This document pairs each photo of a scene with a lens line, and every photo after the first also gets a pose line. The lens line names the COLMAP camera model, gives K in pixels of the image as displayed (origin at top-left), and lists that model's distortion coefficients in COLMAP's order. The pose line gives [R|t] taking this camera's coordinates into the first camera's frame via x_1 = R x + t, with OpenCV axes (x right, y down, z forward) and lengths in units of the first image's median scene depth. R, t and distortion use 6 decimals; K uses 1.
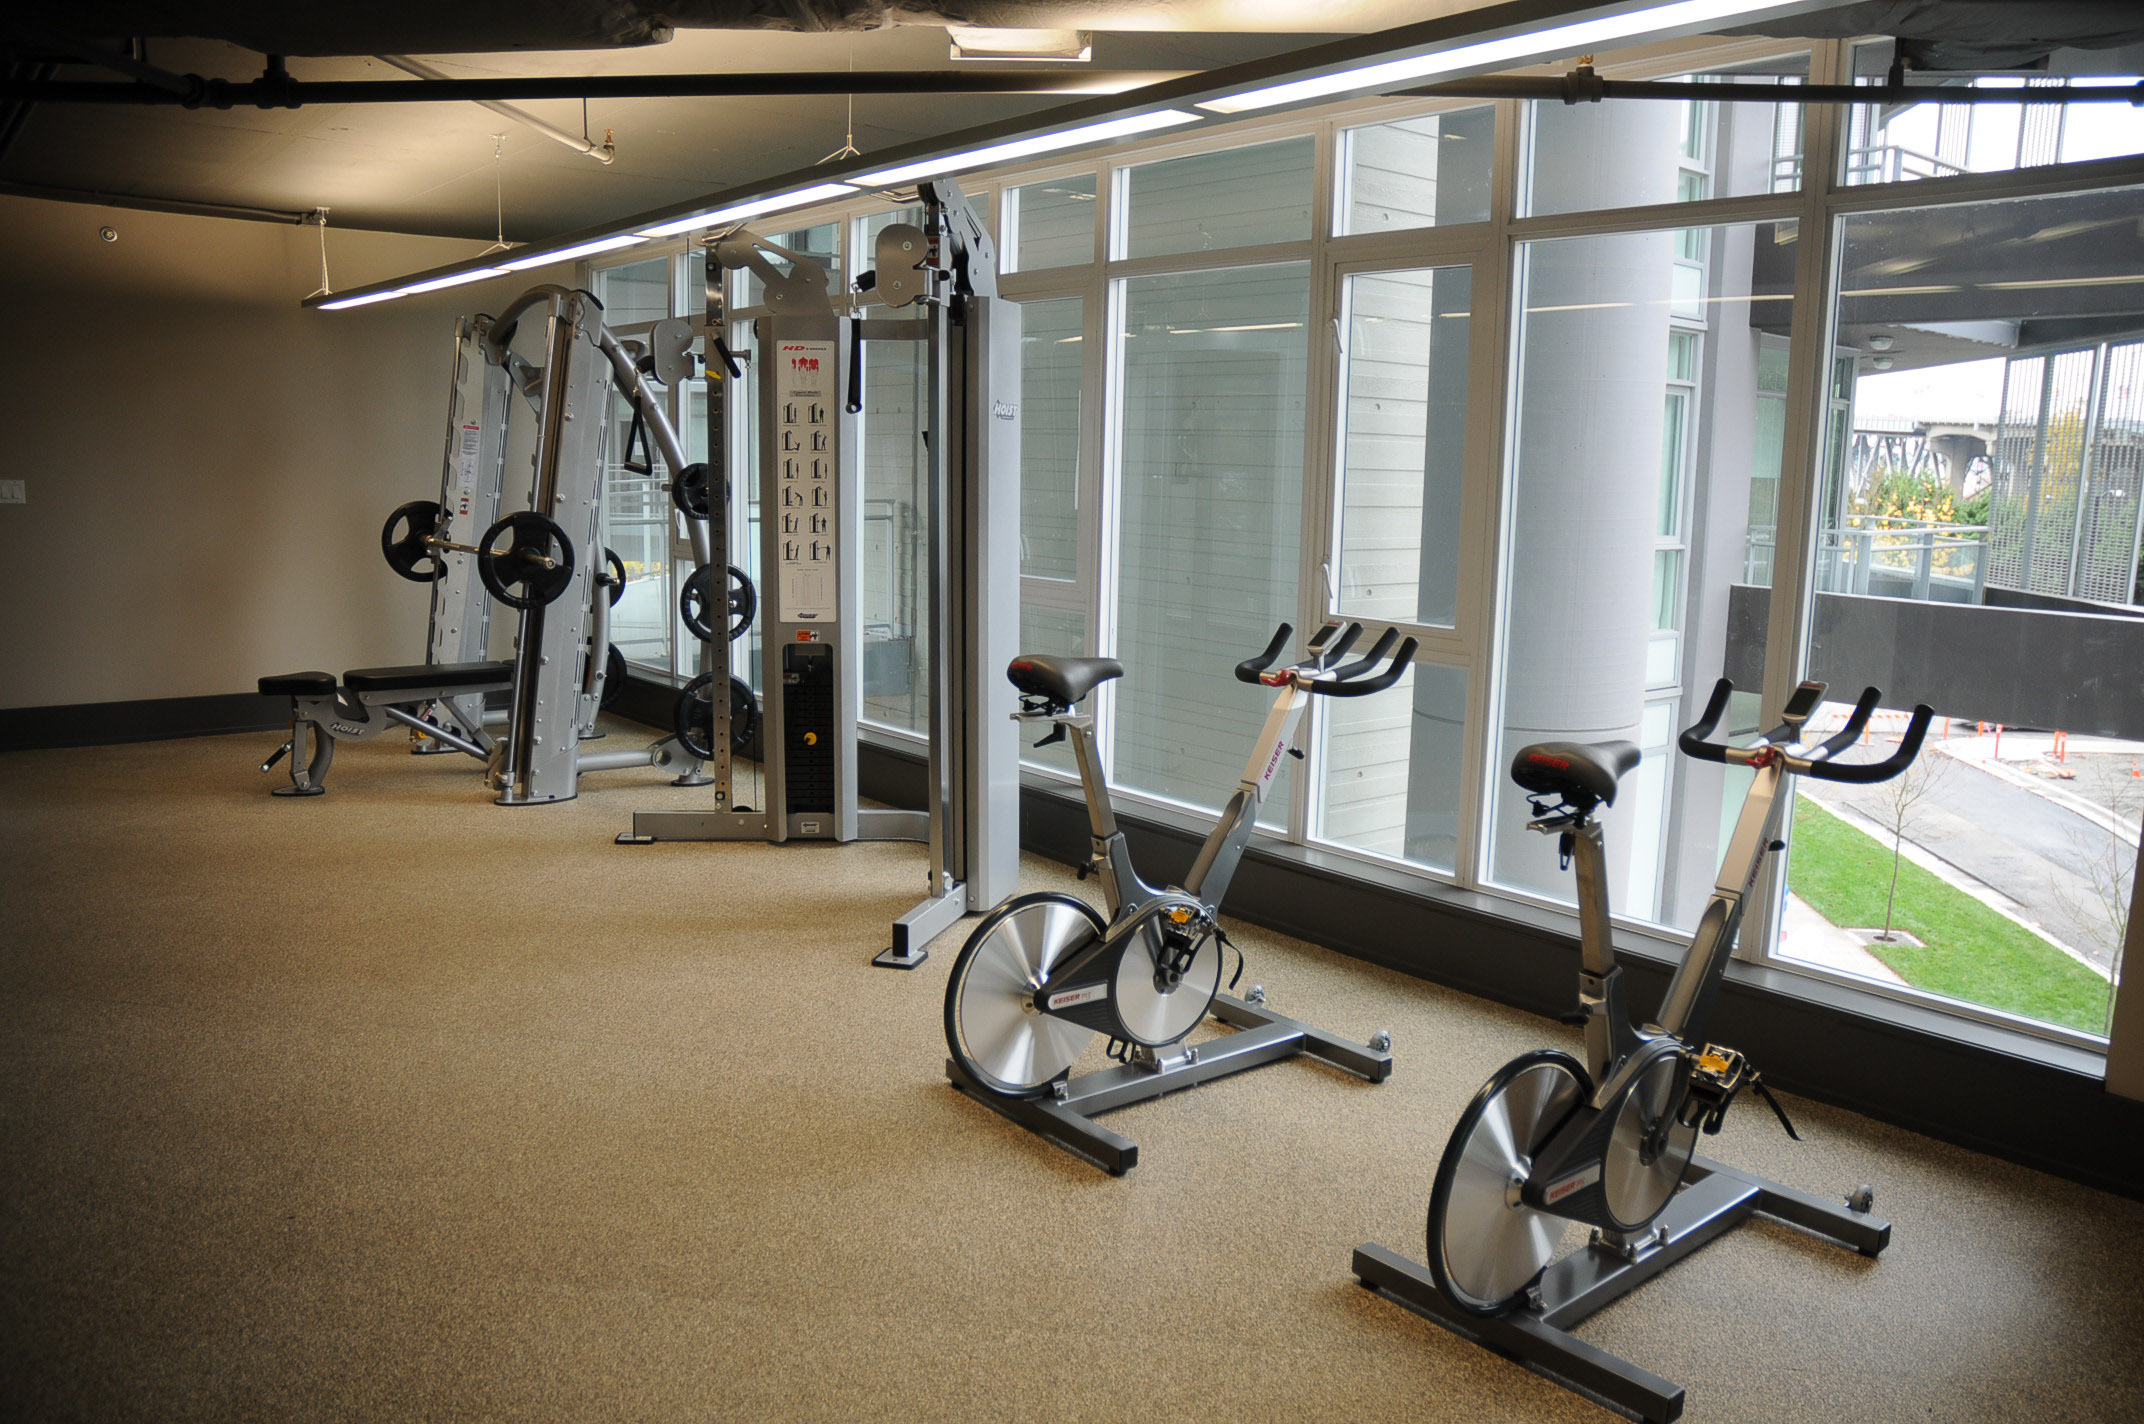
lens RADIAL K [[1637.2, 0, 1082.1], [0, 1637.2, 726.6], [0, 0, 1]] dist [-0.159981, 0.130285]
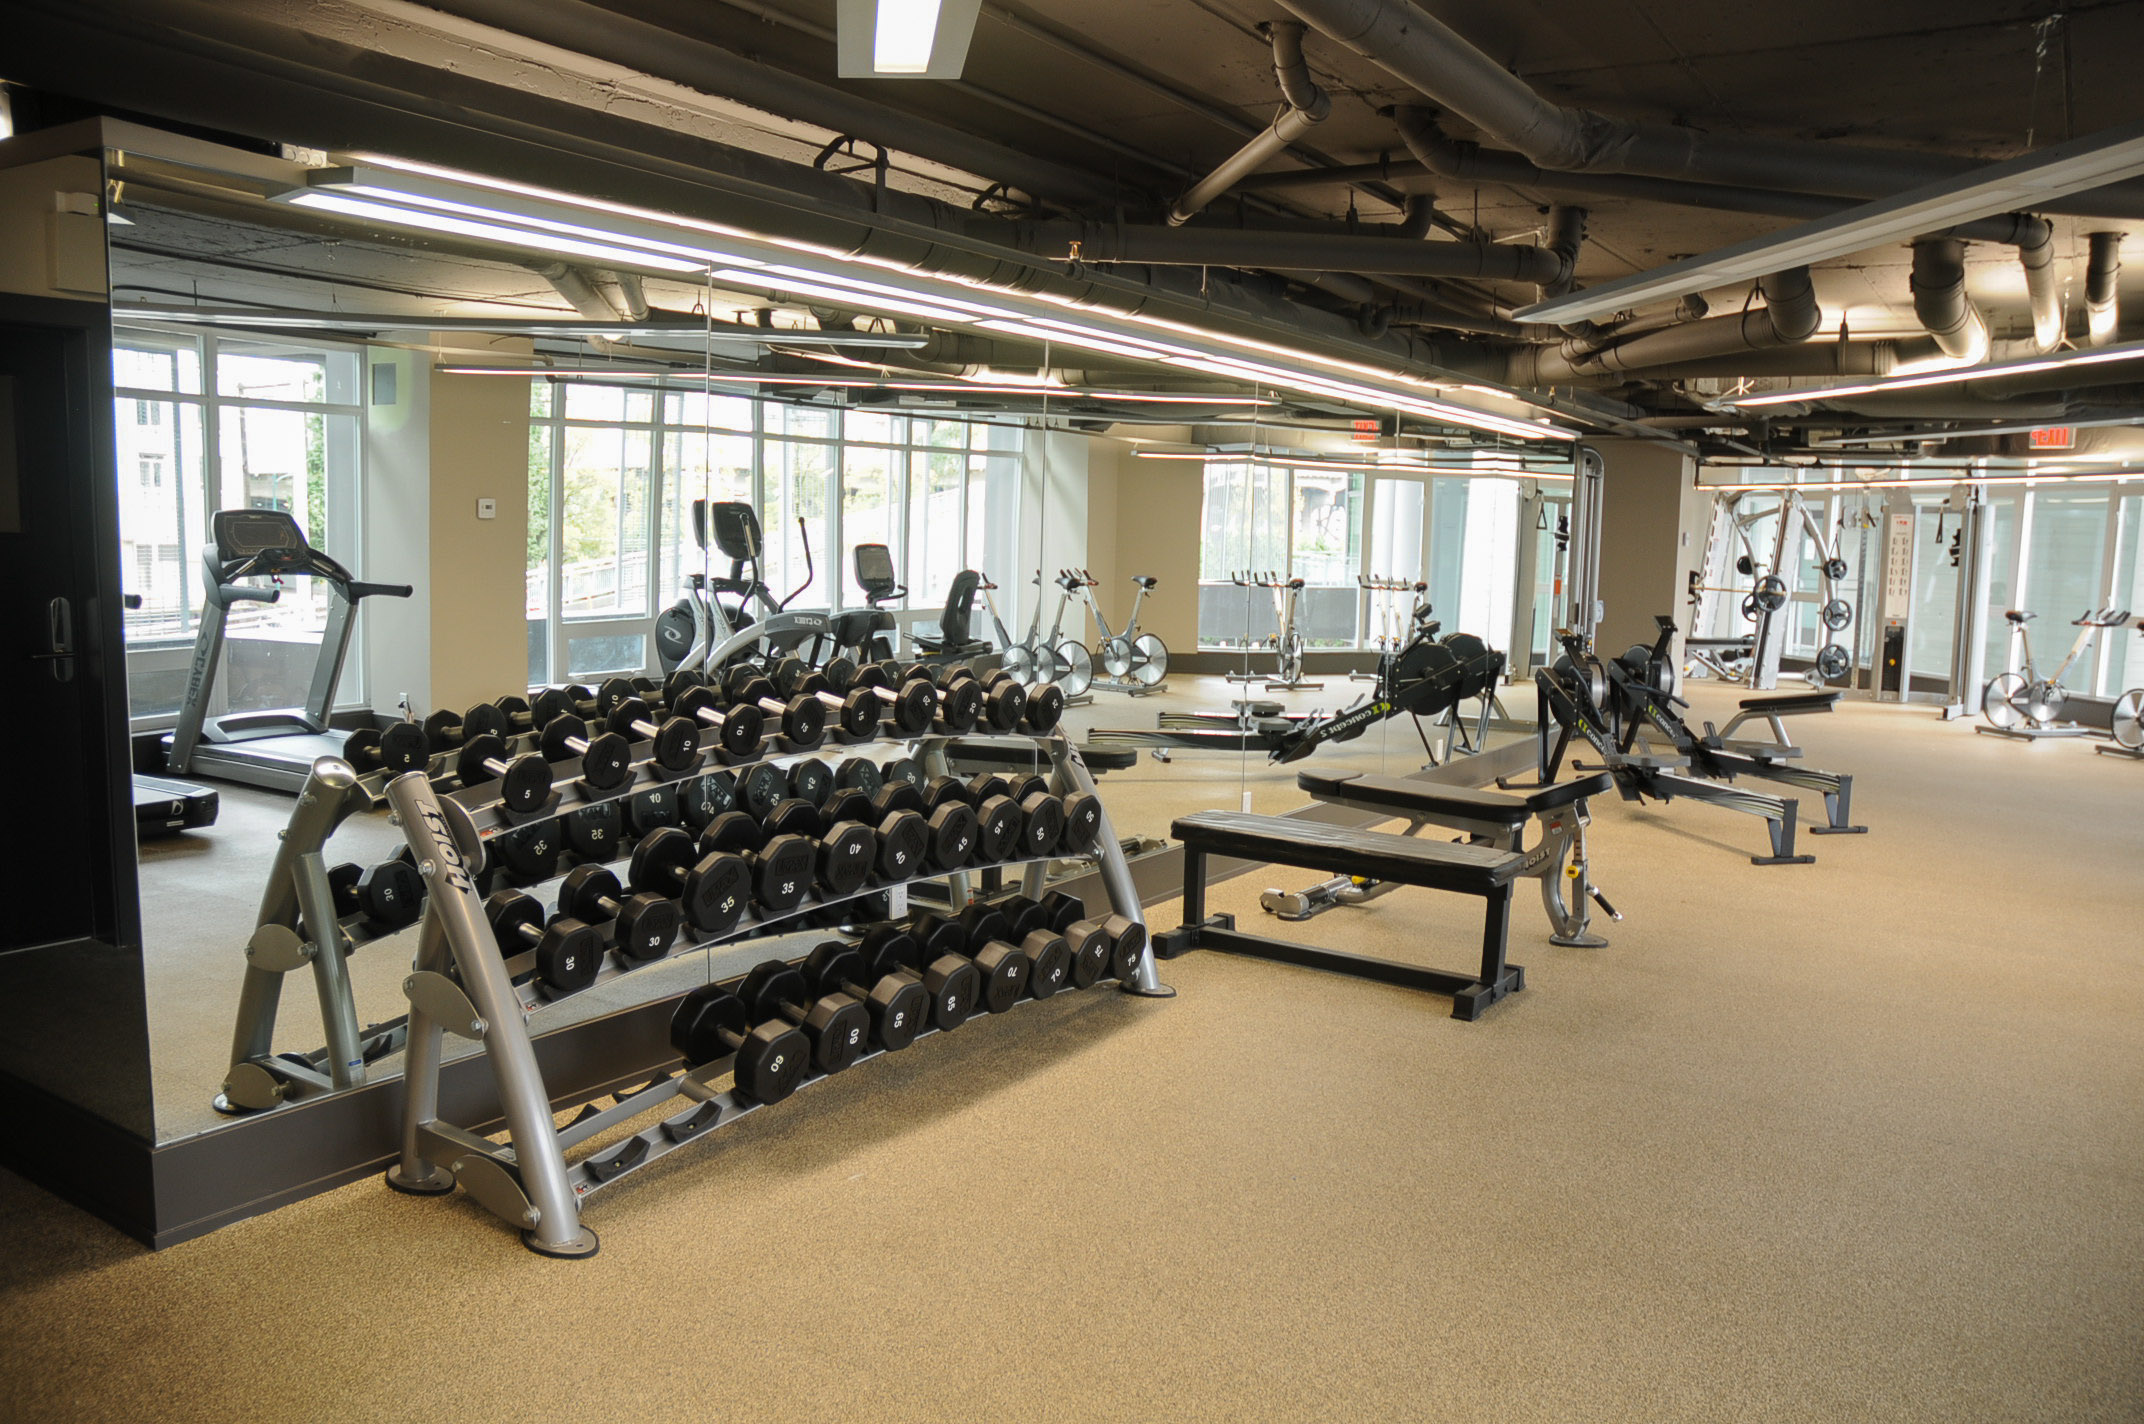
lens RADIAL K [[1637.2, 0, 1094.1], [0, 1637.2, 753.1], [0, 0, 1]] dist [-0.159981, 0.130285]
pose [[0.891465, 0.057295, -0.449452, -0.164673], [-0.074816, 0.996970, -0.021301, 0.320203], [0.446870, 0.052615, 0.893050, -1.958116]]
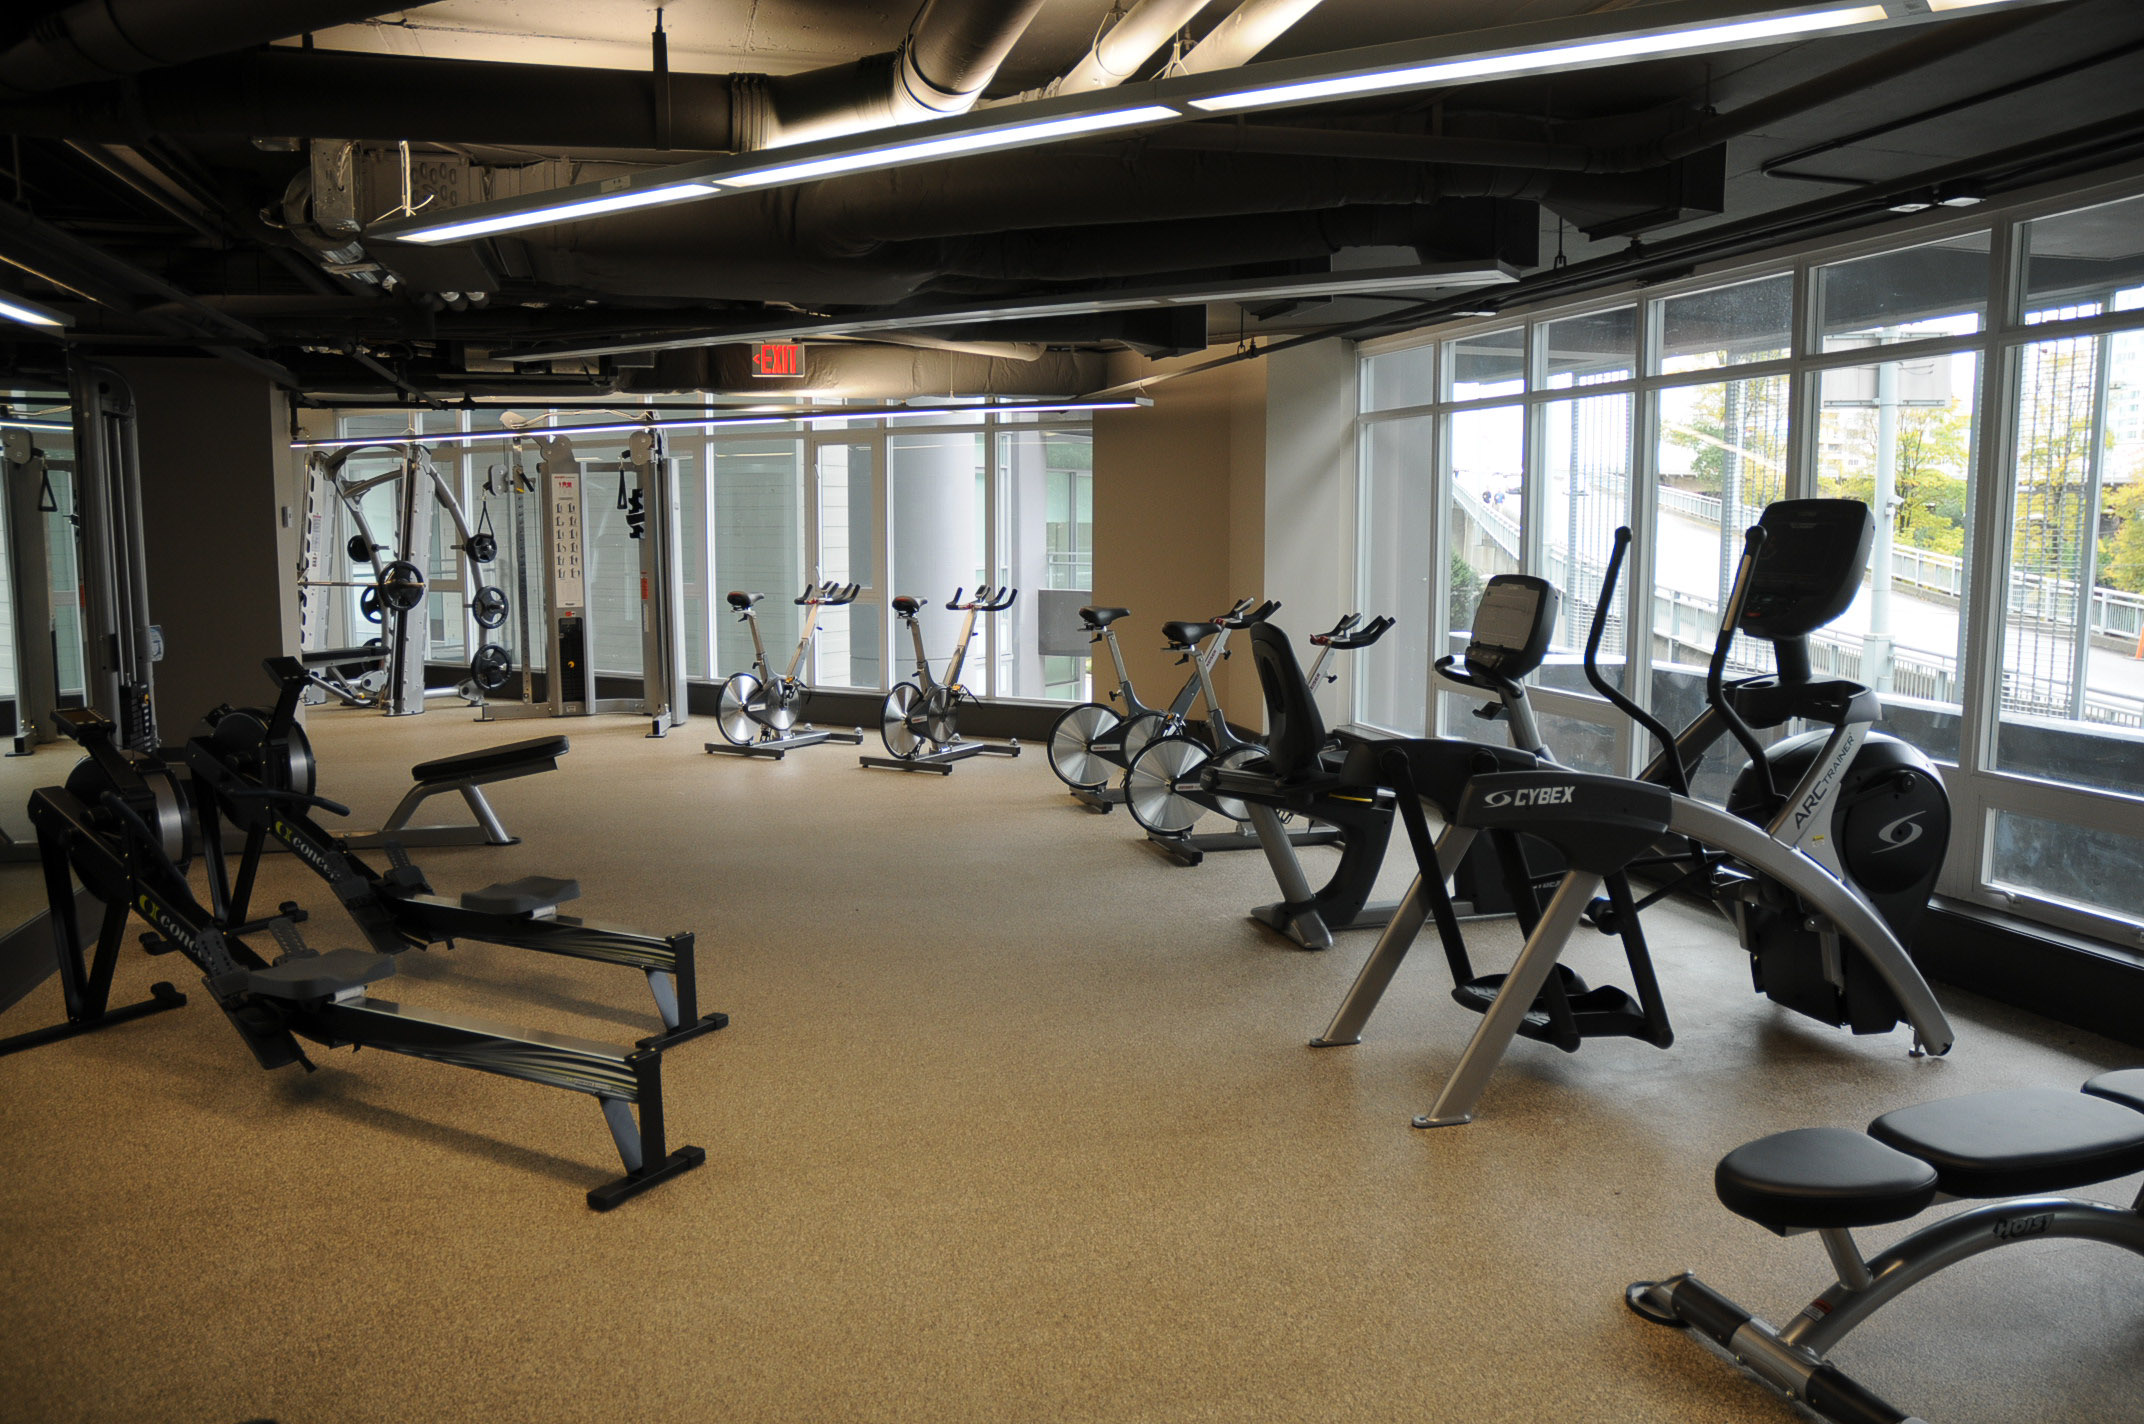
lens RADIAL K [[1637.2, 0, 1093.4], [0, 1637.2, 752.2], [0, 0, 1]] dist [-0.159981, 0.130285]
pose [[0.933134, -0.070309, 0.352586, -0.290067], [0.077118, 0.997008, -0.005283, 0.188105], [-0.351160, 0.032120, 0.935764, -1.189799]]
